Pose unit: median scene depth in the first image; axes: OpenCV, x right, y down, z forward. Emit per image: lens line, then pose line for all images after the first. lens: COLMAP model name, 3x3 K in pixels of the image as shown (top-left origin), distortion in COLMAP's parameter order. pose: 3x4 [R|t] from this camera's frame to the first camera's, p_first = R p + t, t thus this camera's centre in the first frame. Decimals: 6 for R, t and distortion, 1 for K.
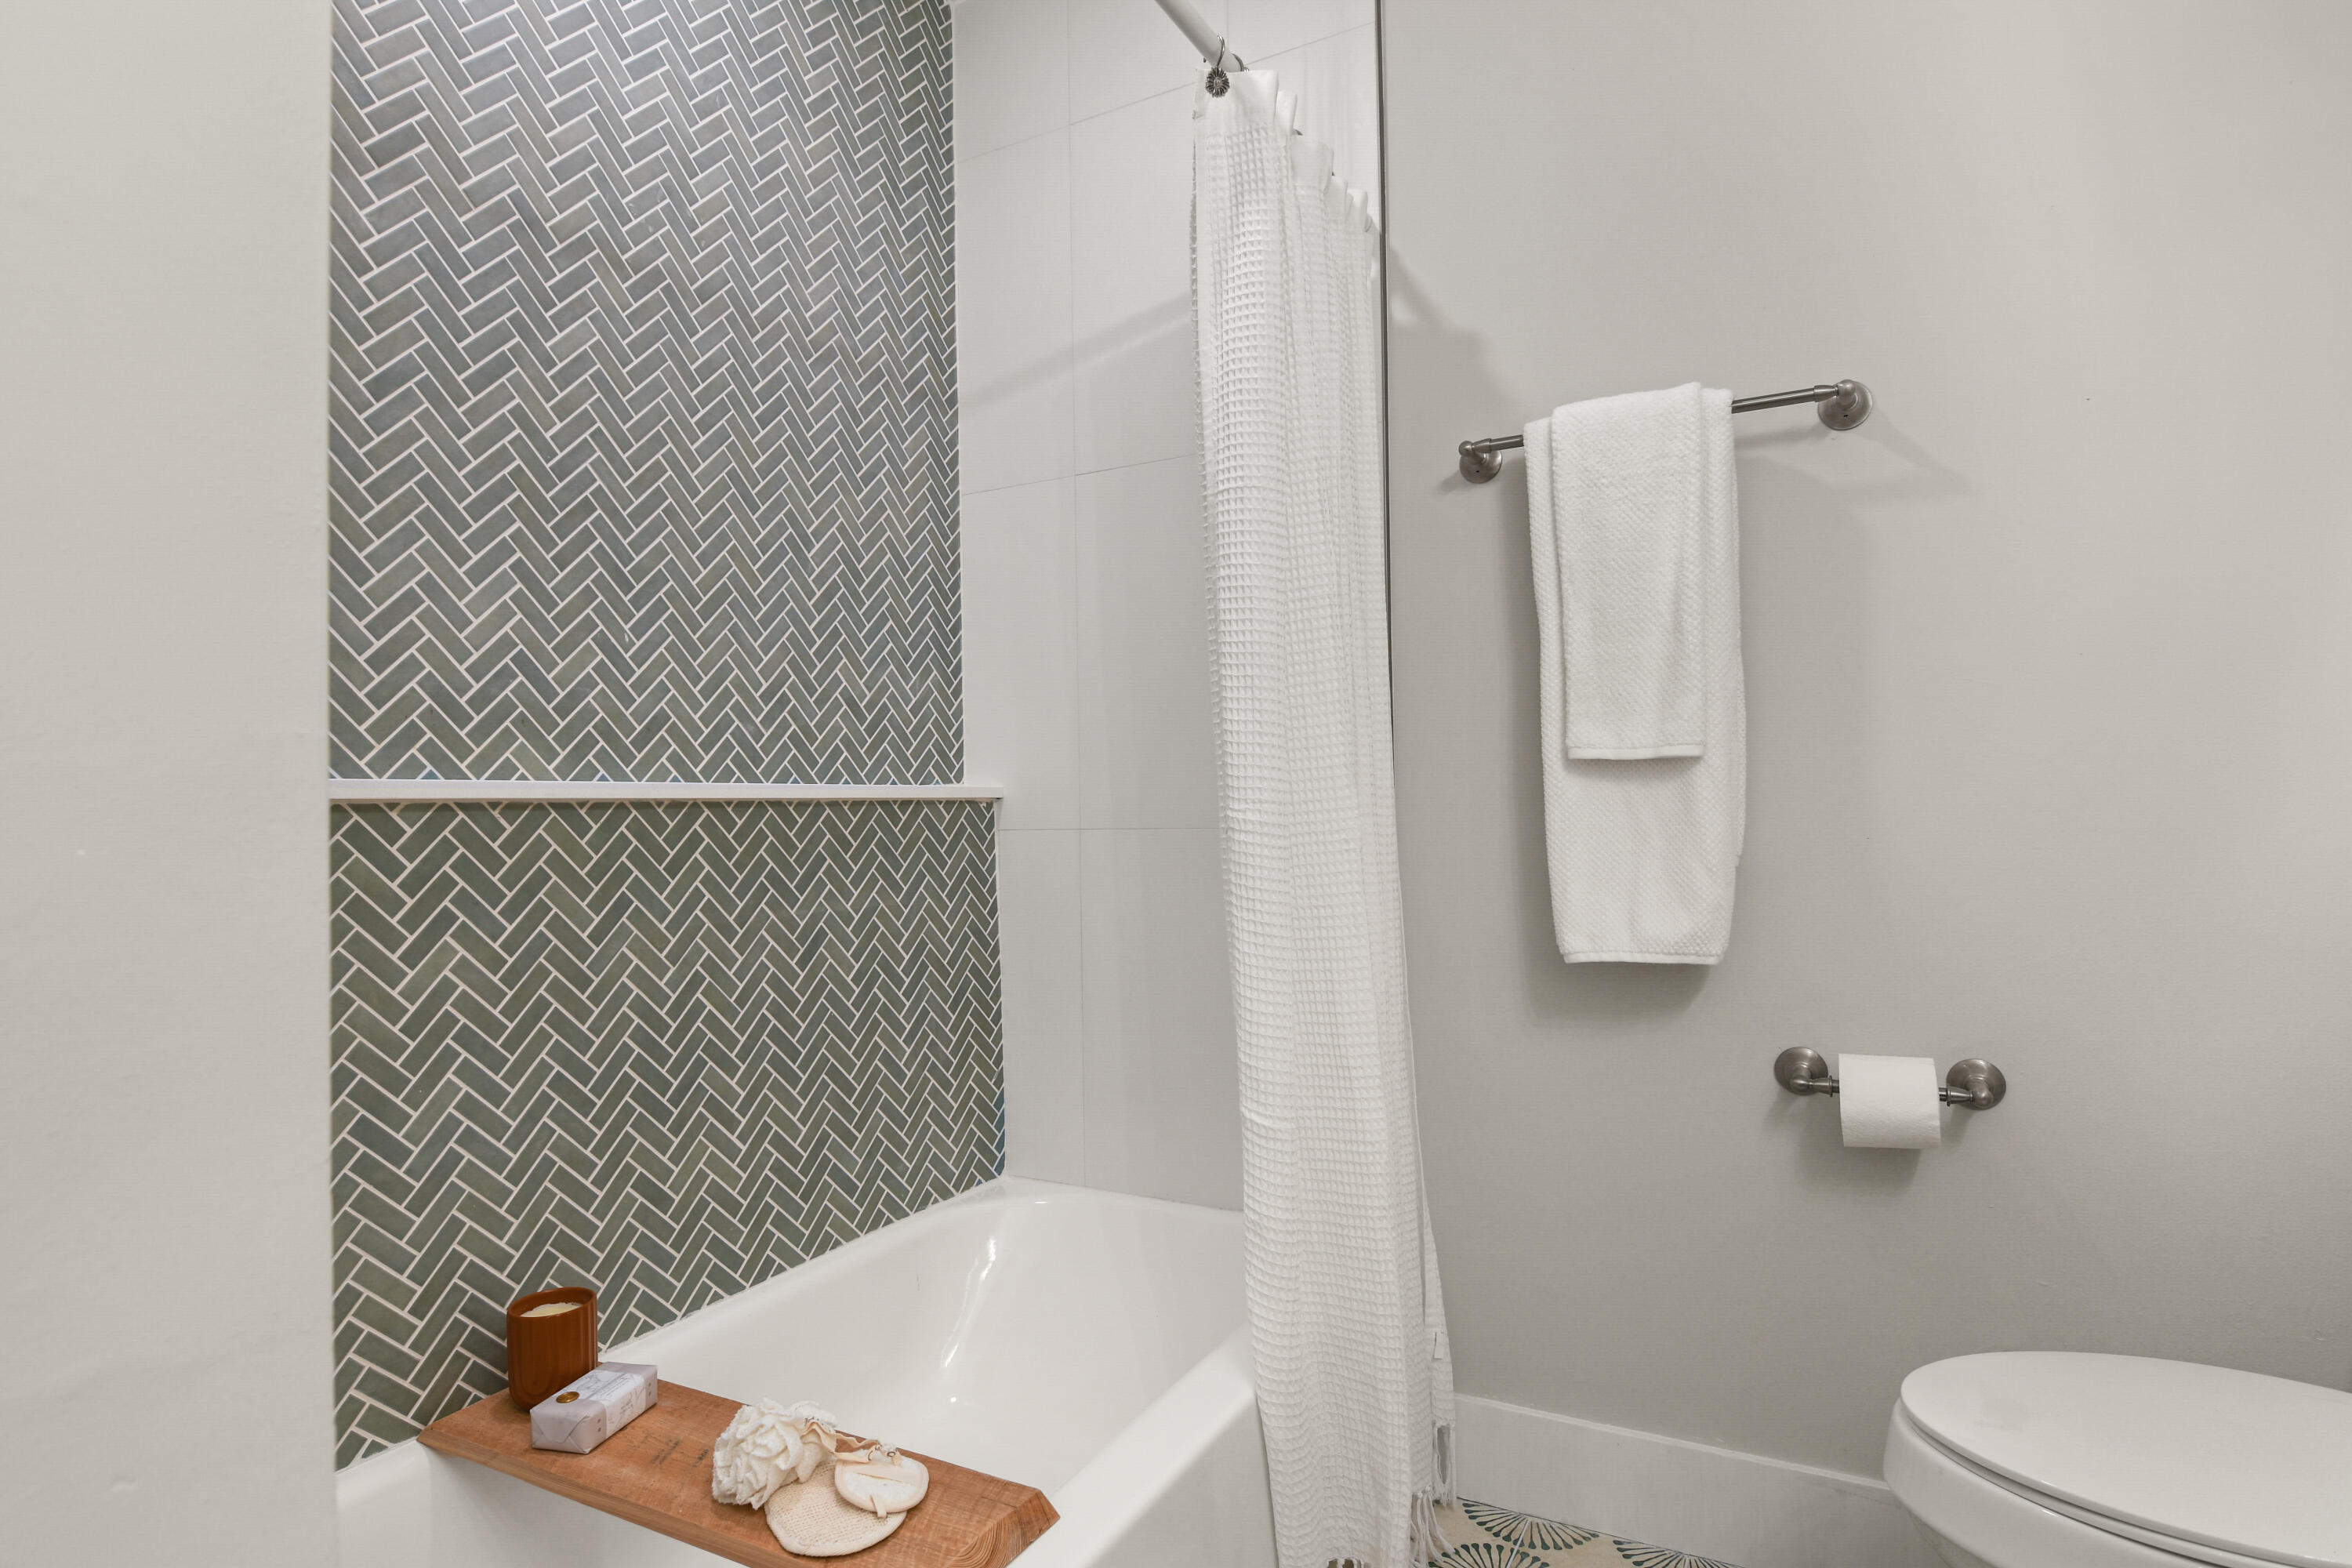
lens RADIAL K [[1230.4, 0, 1179.9], [0, 1230.4, 785.2], [0, 0, 1]] dist [-0.004212, -0.010220]
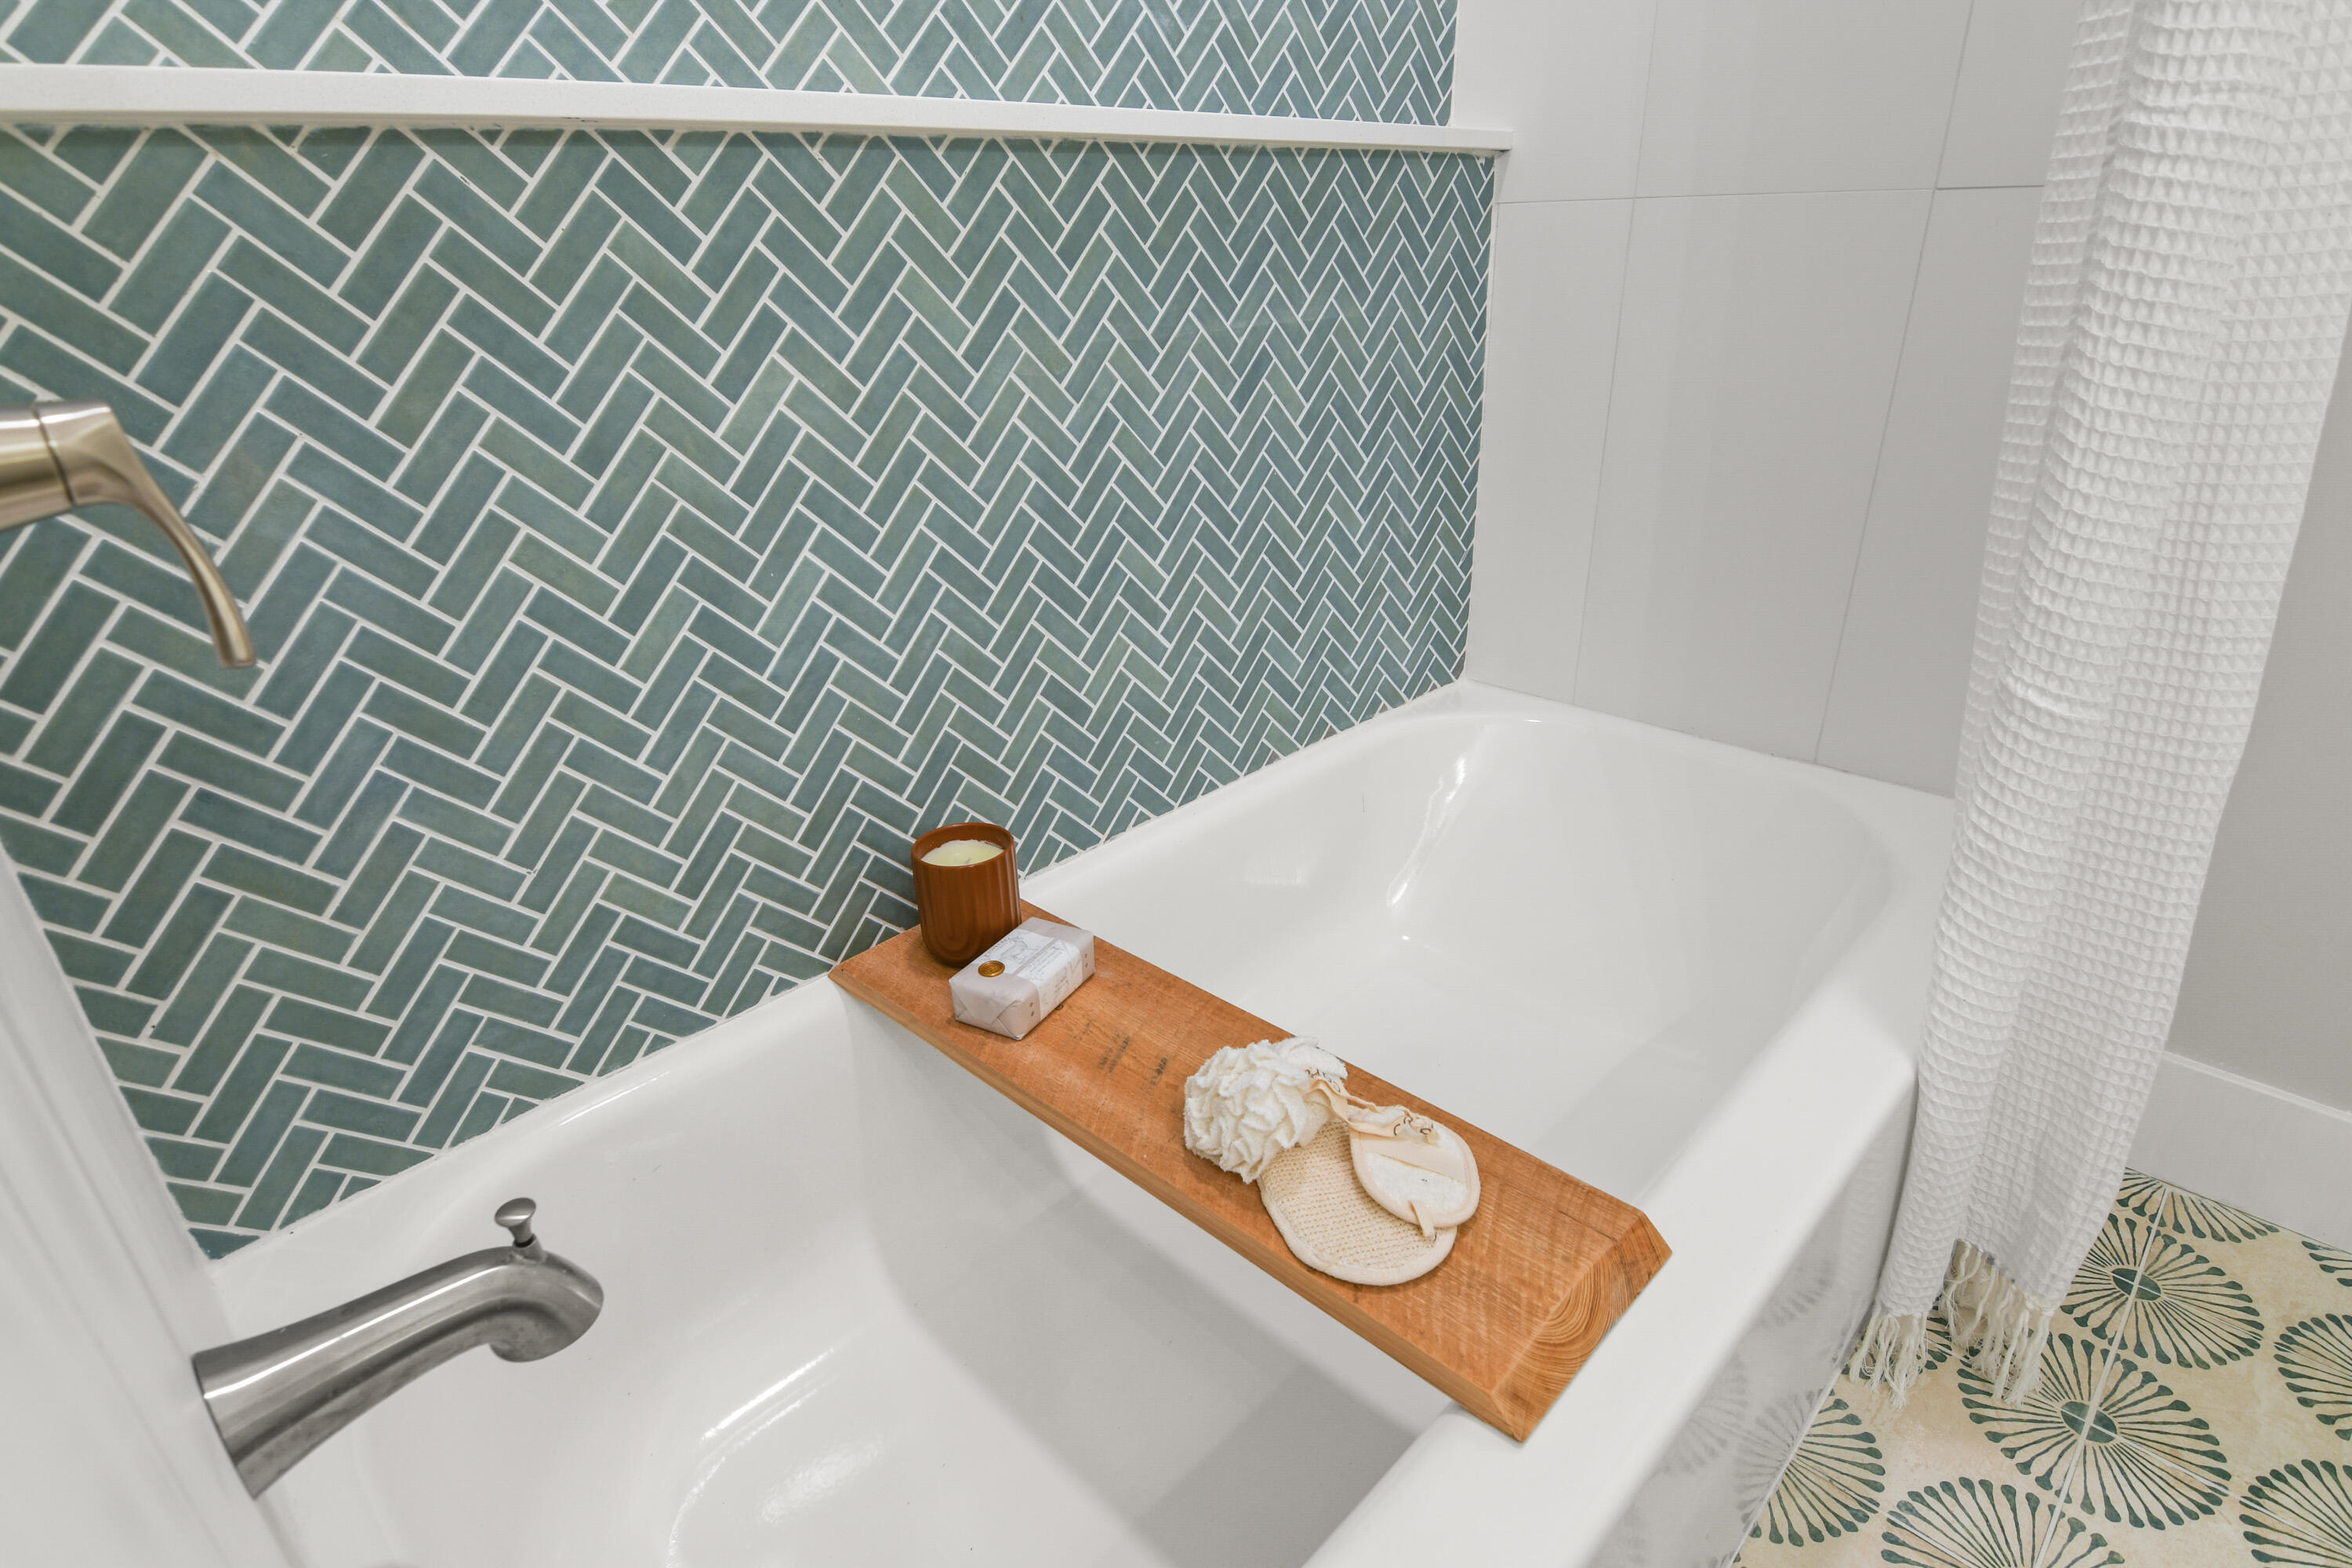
lens RADIAL K [[1230.4, 0, 1164.0], [0, 1230.4, 778.2], [0, 0, 1]] dist [-0.004212, -0.010220]
pose [[0.959965, 0.104539, -0.259882, -0.168178], [0.017575, 0.903448, 0.428336, 0.043217], [0.279568, -0.415756, 0.865442, 0.332888]]
